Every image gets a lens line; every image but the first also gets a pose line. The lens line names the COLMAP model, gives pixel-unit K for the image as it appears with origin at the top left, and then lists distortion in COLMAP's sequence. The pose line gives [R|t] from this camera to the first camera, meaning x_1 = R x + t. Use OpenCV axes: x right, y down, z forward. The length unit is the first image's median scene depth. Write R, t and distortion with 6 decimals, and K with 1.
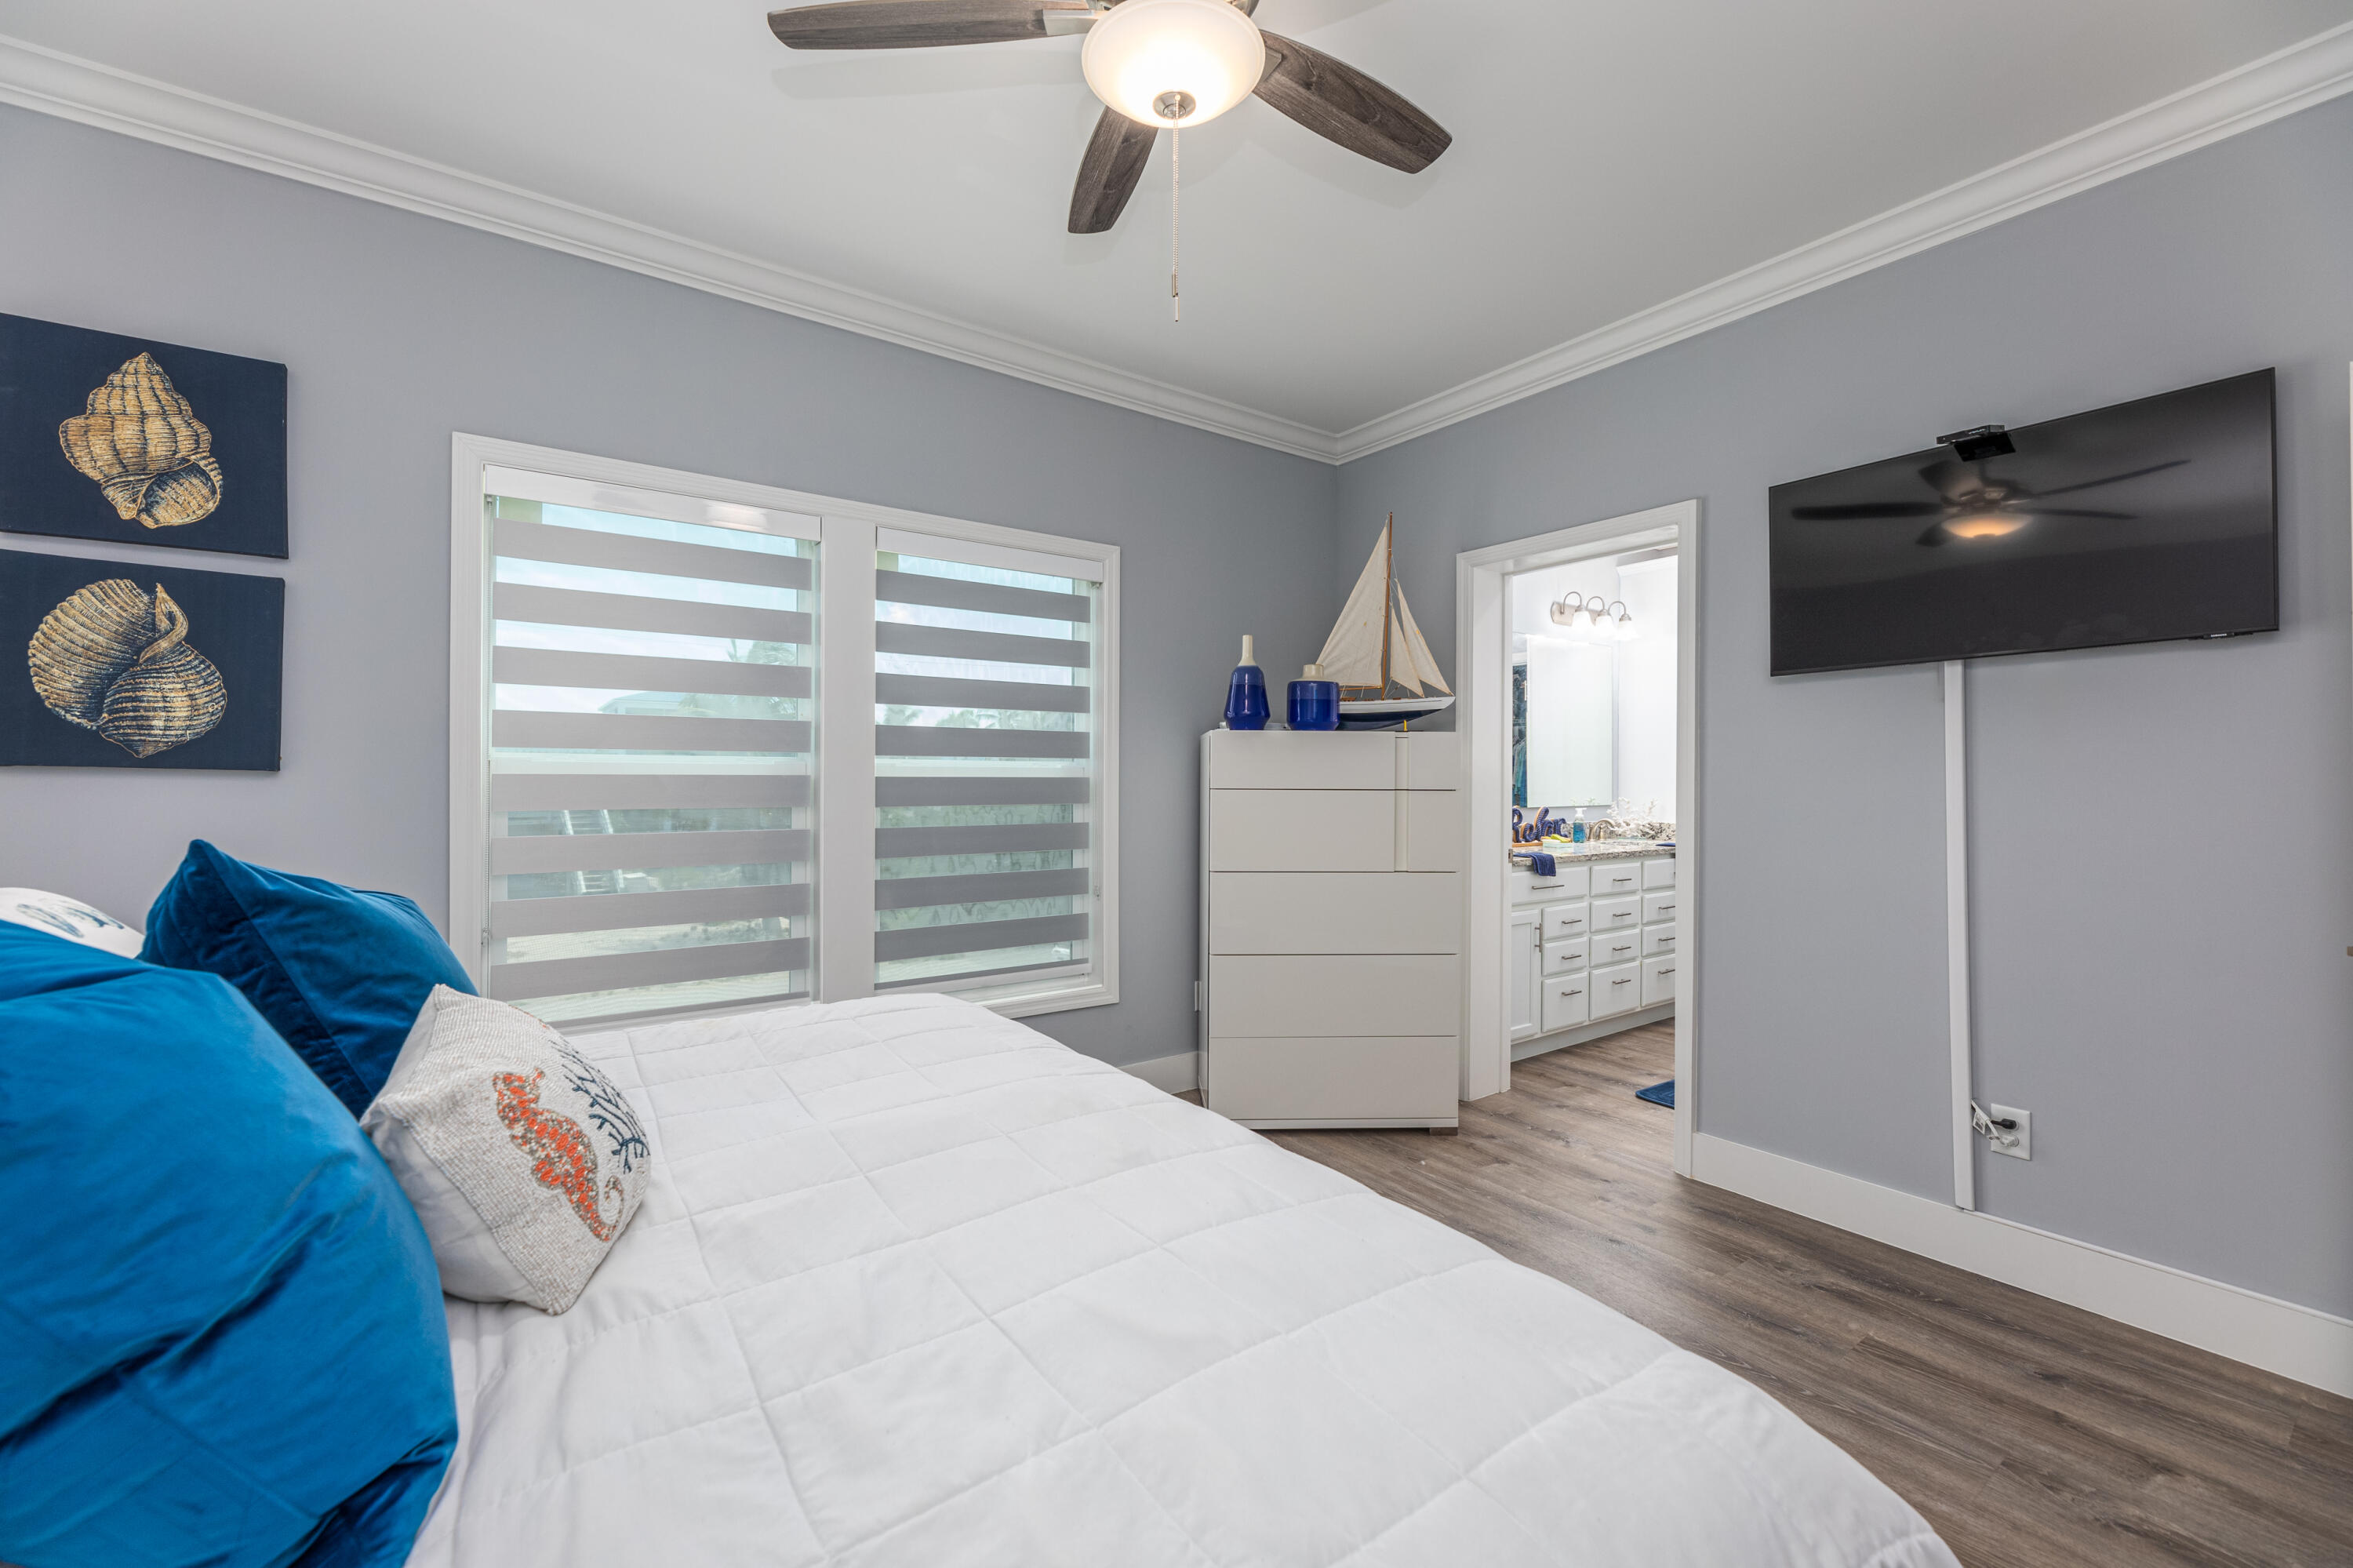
lens RADIAL K [[948.5, 0, 1176.3], [0, 948.5, 779.7], [0, 0, 1]] dist [-0.000748, 0.000050]
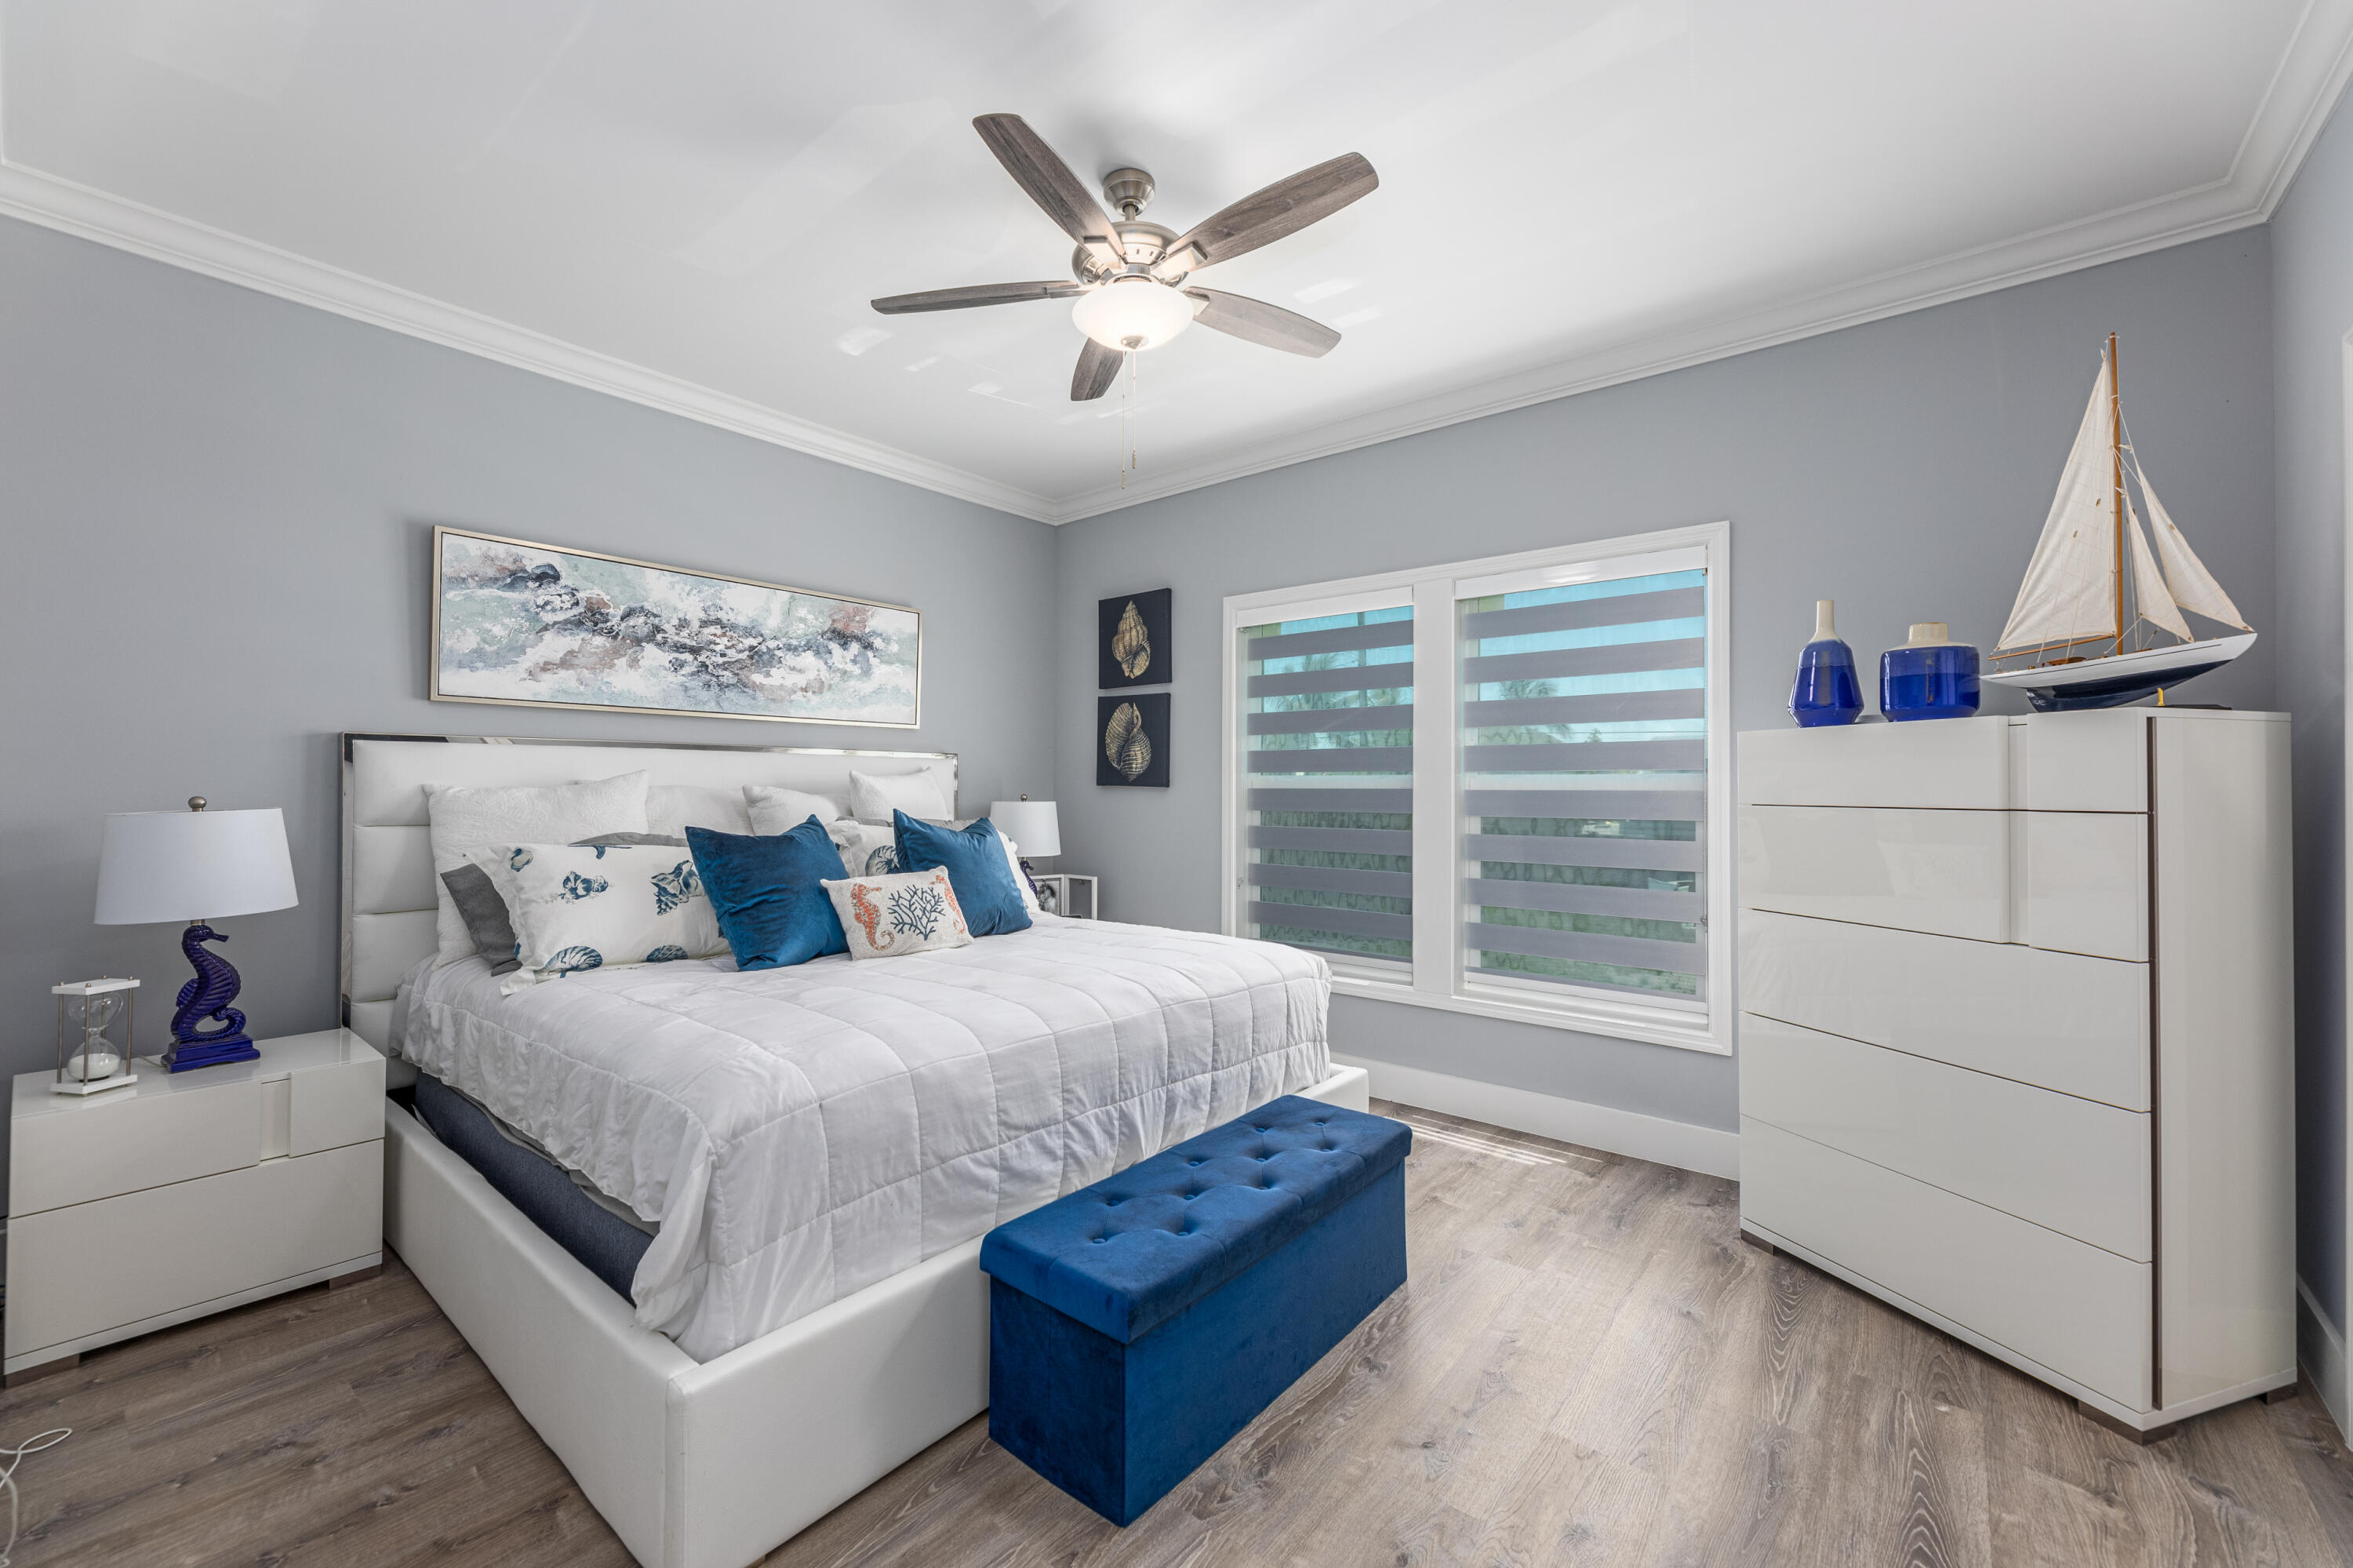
lens RADIAL K [[948.5, 0, 1180.4], [0, 948.5, 779.3], [0, 0, 1]] dist [-0.000748, 0.000050]
pose [[0.265784, -0.012883, -0.963947, 0.674294], [-0.004272, 0.999885, -0.014541, 0.002628], [0.964023, 0.007983, 0.265698, 0.317613]]
